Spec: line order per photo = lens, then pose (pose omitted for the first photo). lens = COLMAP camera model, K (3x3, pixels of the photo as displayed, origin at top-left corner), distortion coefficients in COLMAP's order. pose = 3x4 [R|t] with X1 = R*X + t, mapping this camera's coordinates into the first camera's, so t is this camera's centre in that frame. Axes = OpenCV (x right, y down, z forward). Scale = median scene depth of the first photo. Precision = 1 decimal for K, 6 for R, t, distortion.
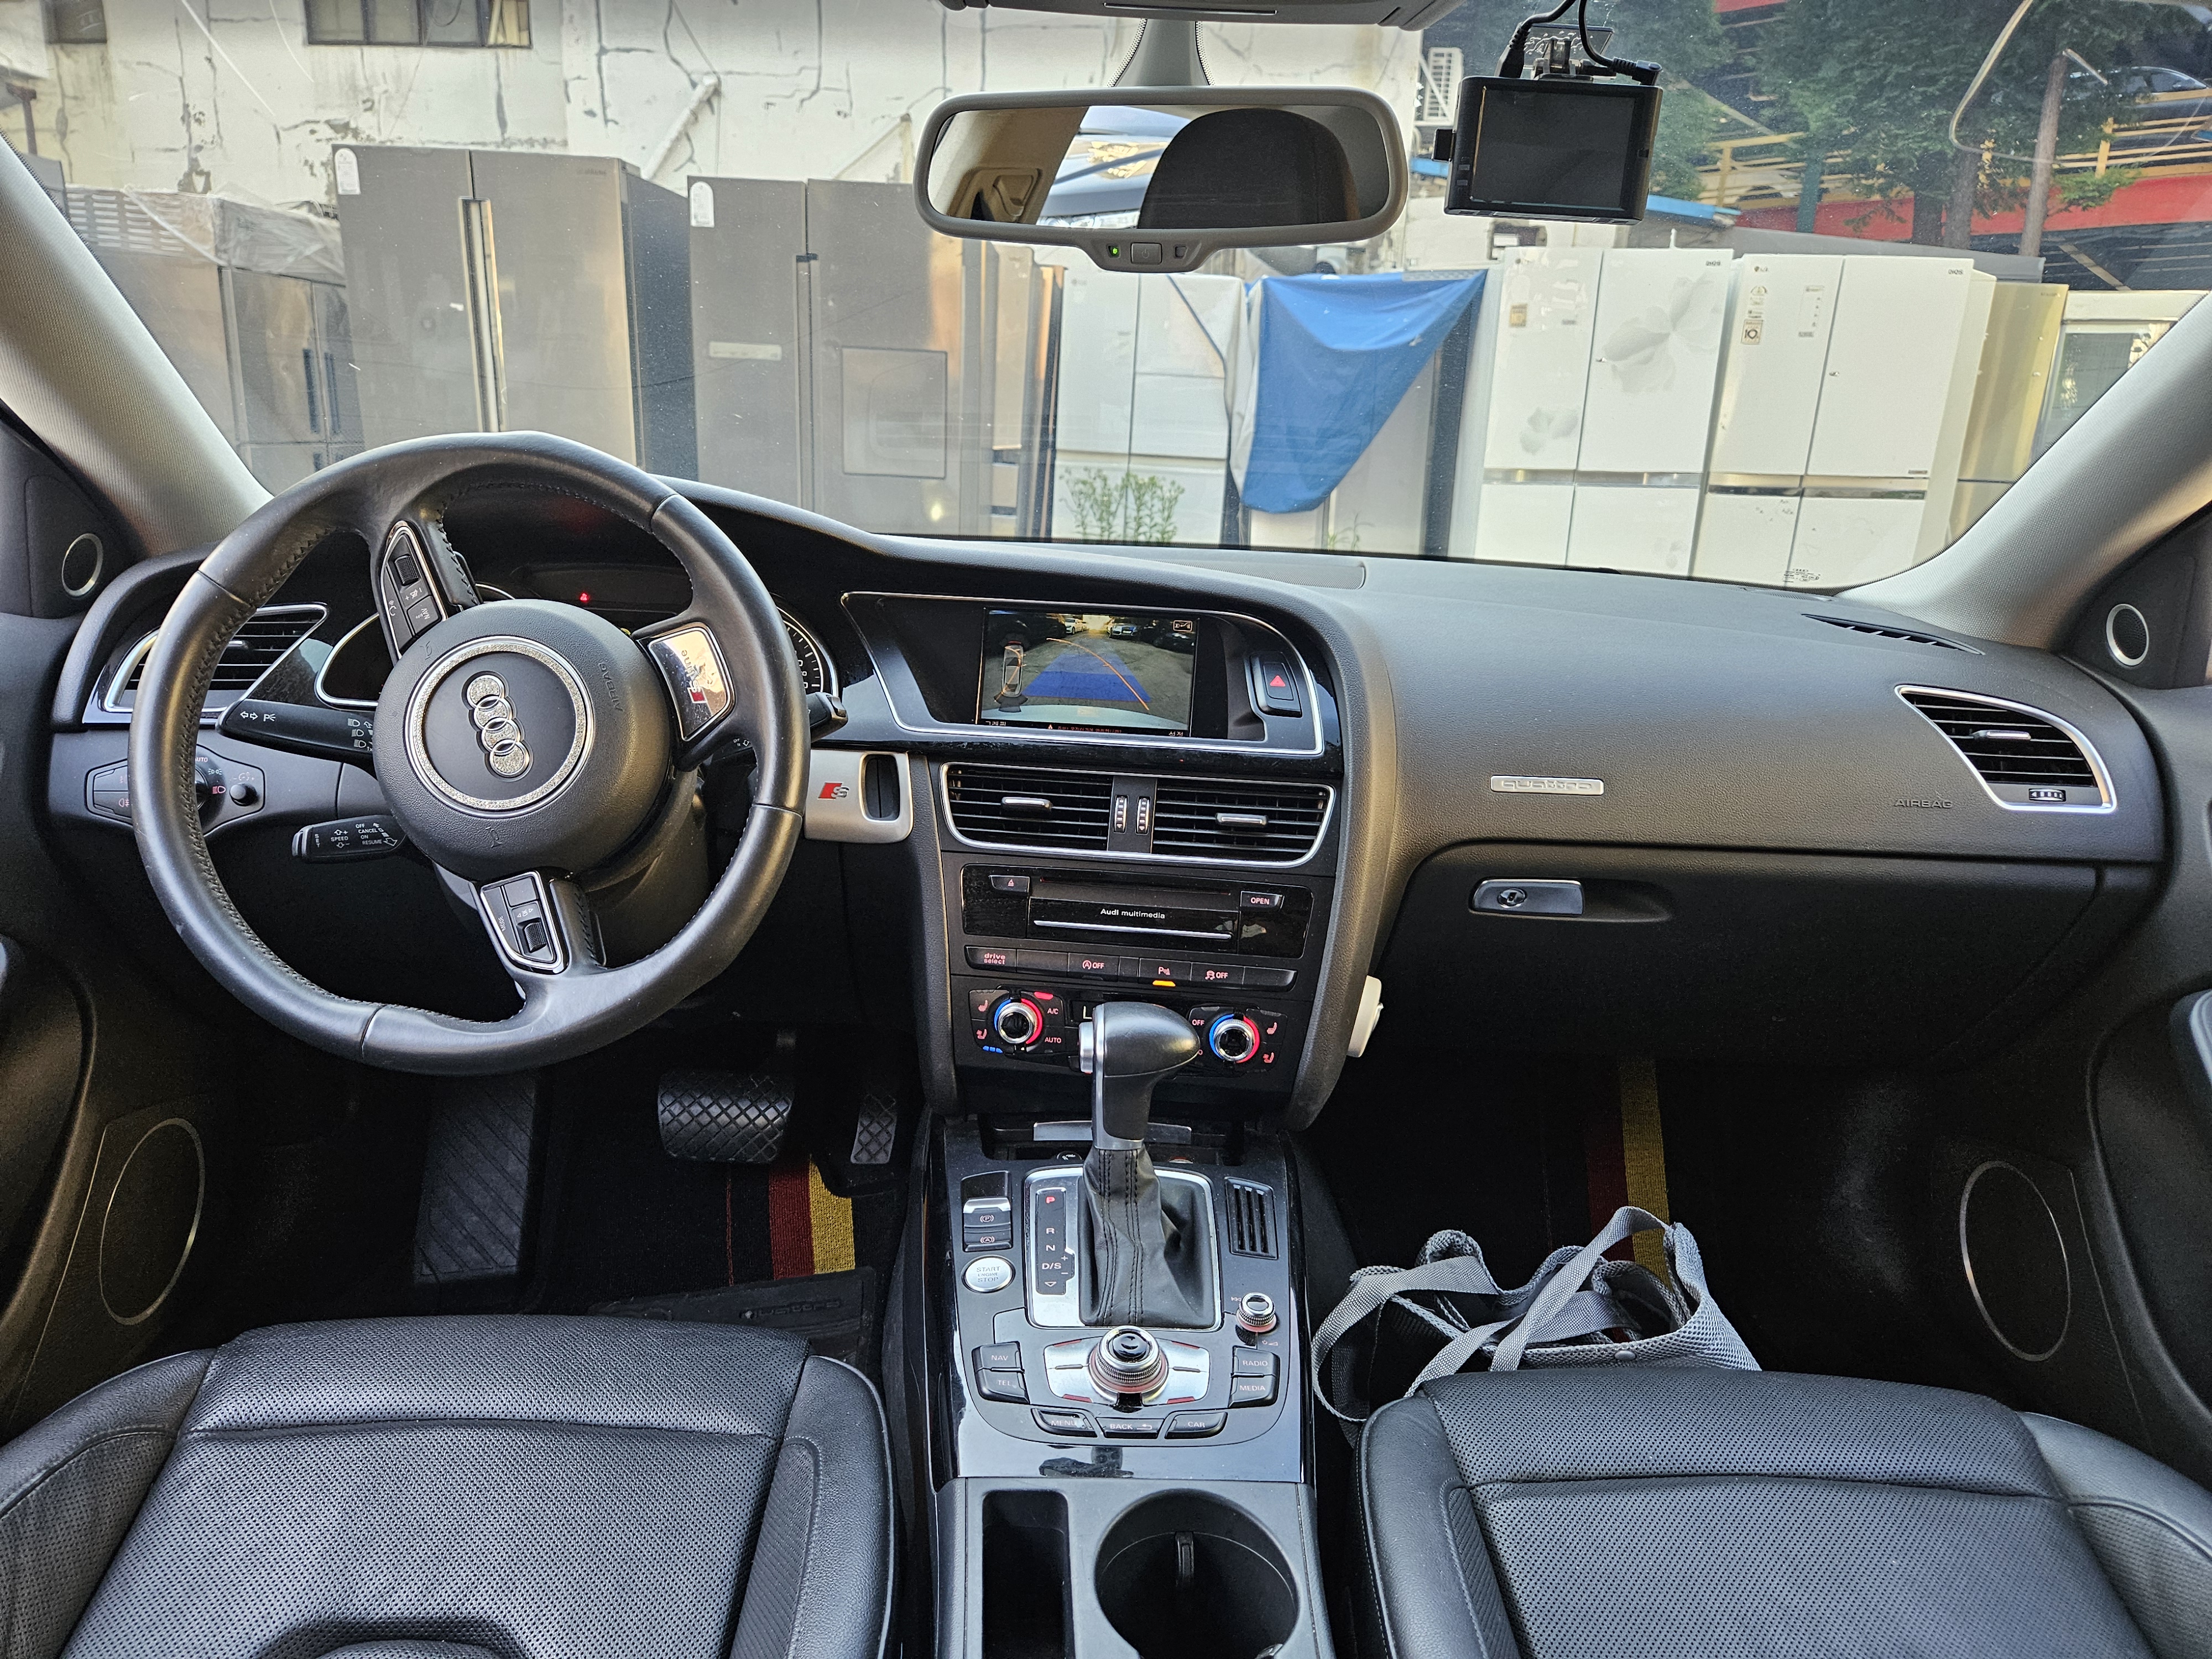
lens RADIAL K [[1495.6, 0, 1089.9], [0, 1495.6, 860.4], [0, 0, 1]] dist [0.060334, -0.048534]
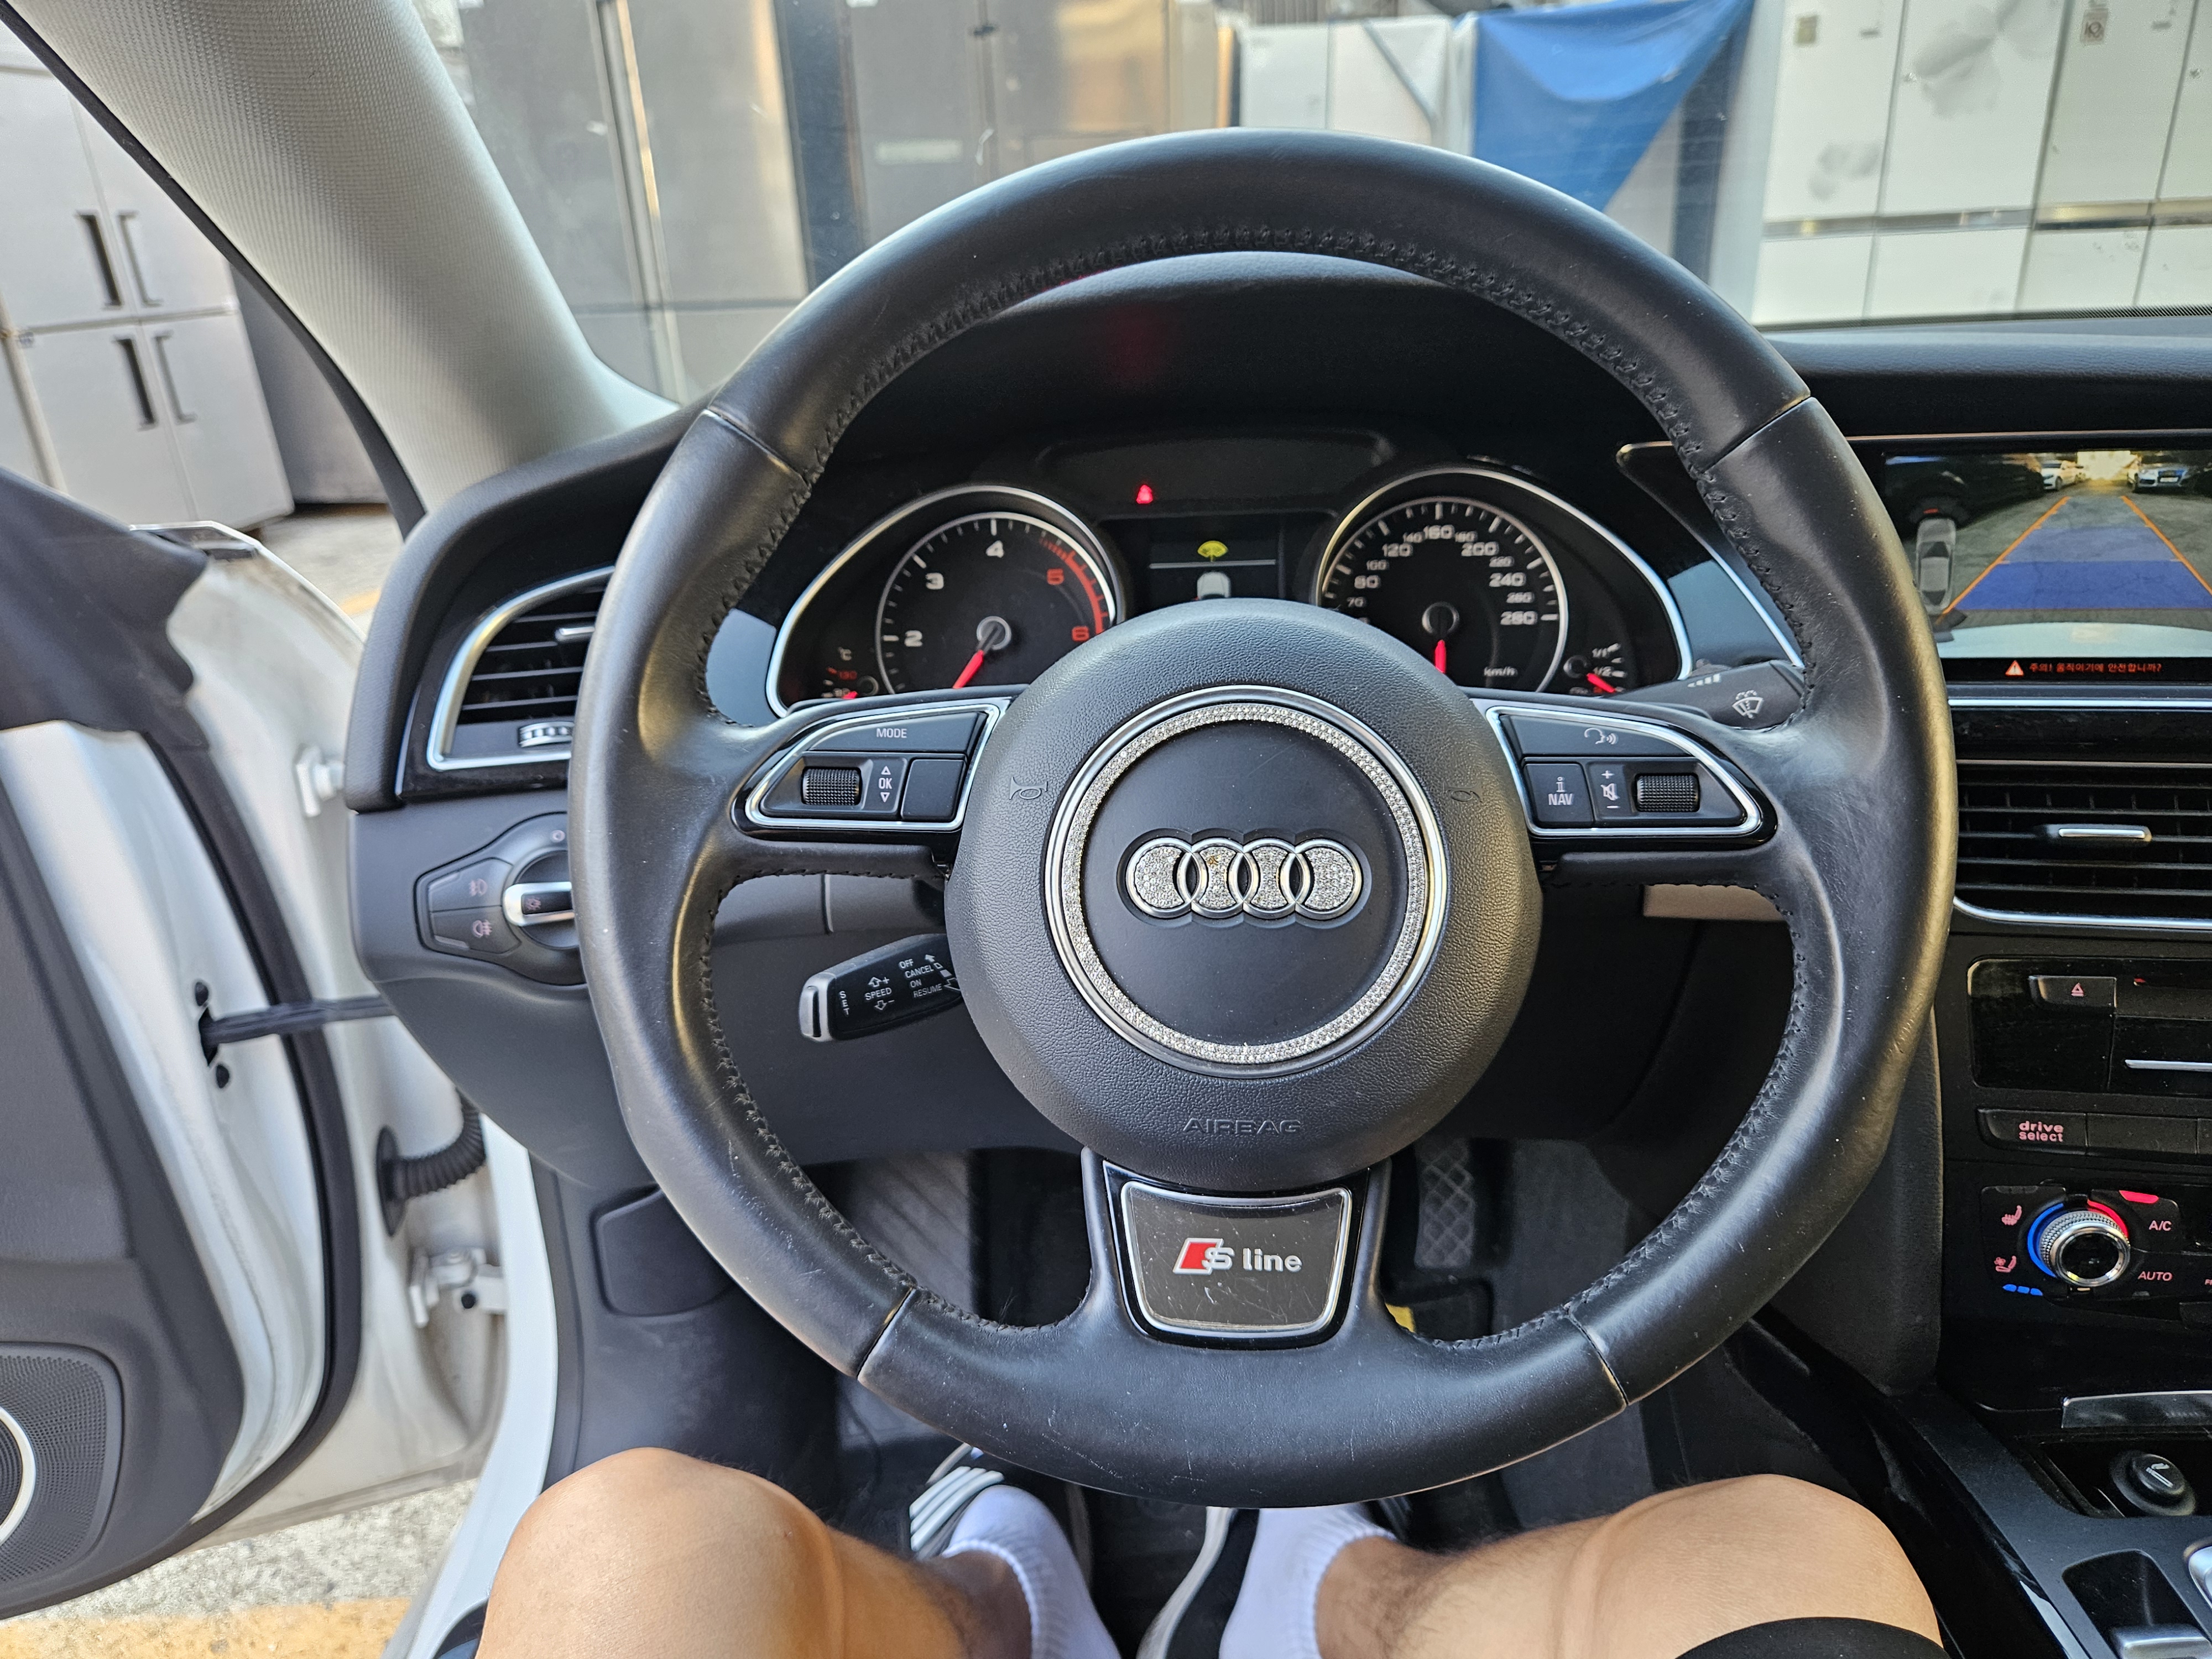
lens RADIAL K [[1495.6, 0, 1110.2], [0, 1495.6, 877.4], [0, 0, 1]] dist [0.060334, -0.048534]
pose [[0.995563, -0.046890, -0.081586, -0.055509], [0.056579, 0.991061, 0.120820, -0.017344], [0.075191, -0.124900, 0.989316, 0.072979]]
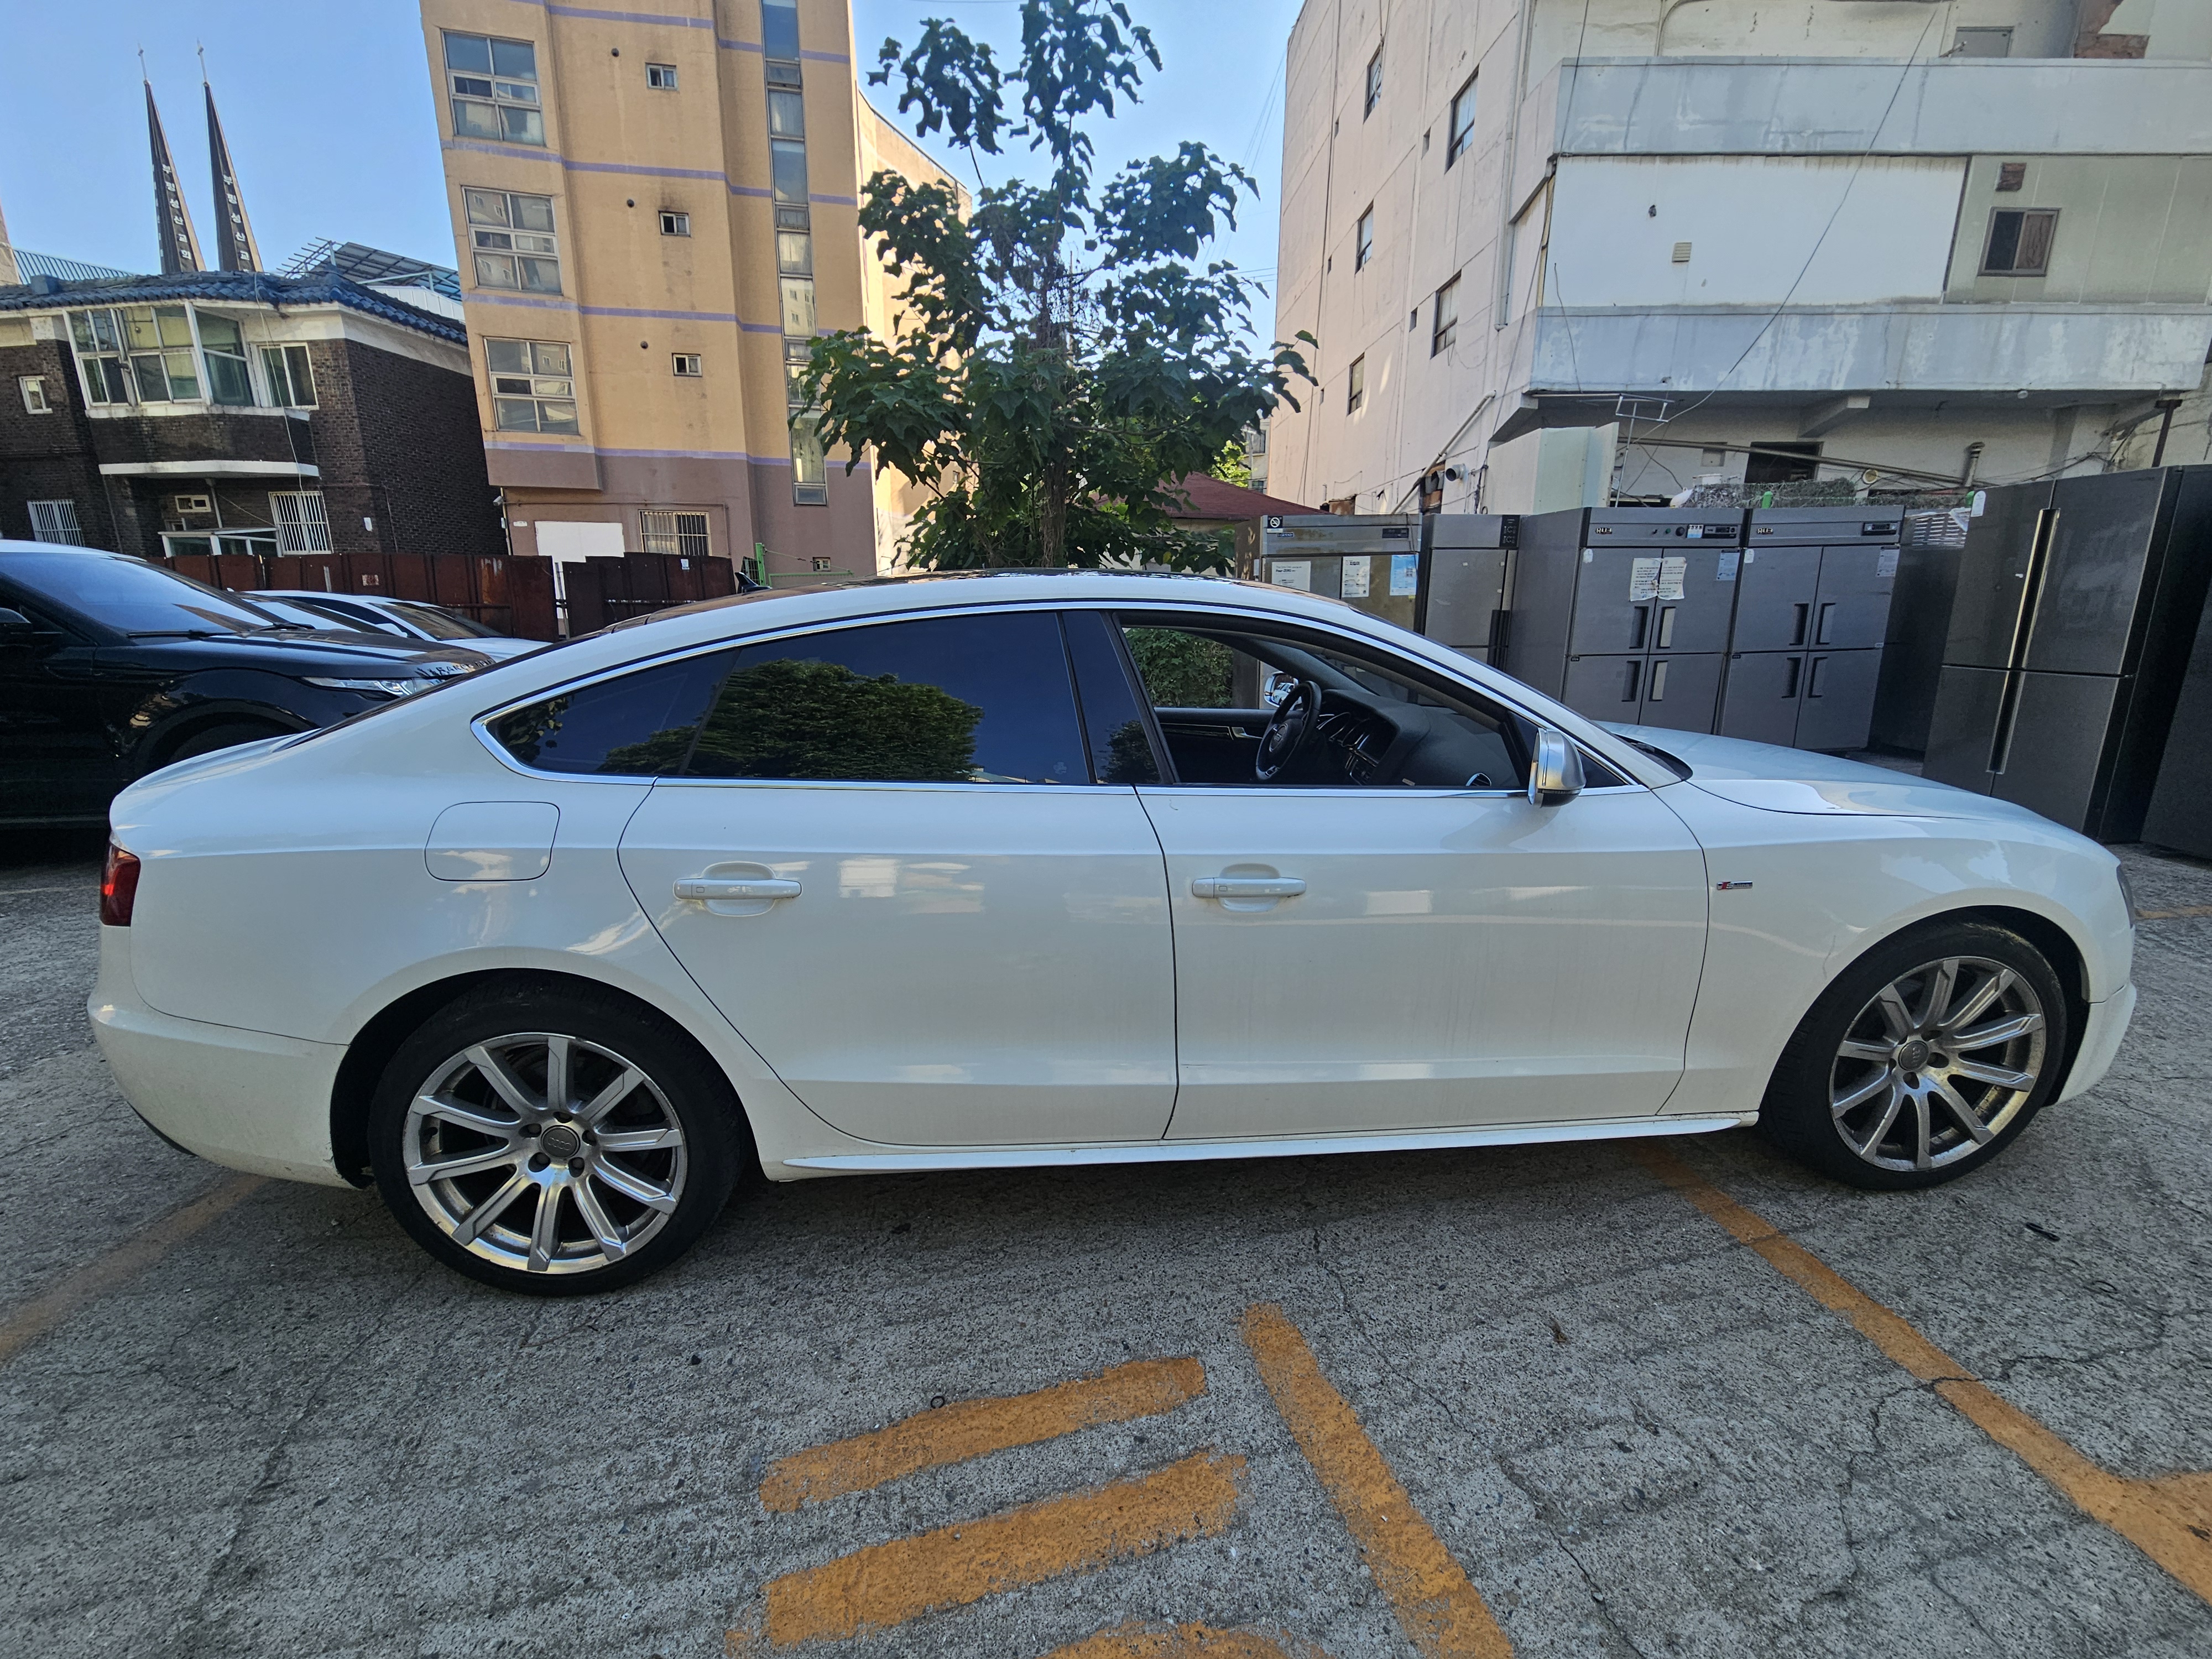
lens RADIAL K [[916.5, 0, 1086.8], [0, 916.5, 844.0], [0, 0, 1]] dist [0.001004, -0.001703]
pose [[0.077304, 0.210025, -0.974635, 0.389742], [-0.251981, 0.949939, 0.184717, -0.014174], [0.964640, 0.231311, 0.126357, -0.023541]]
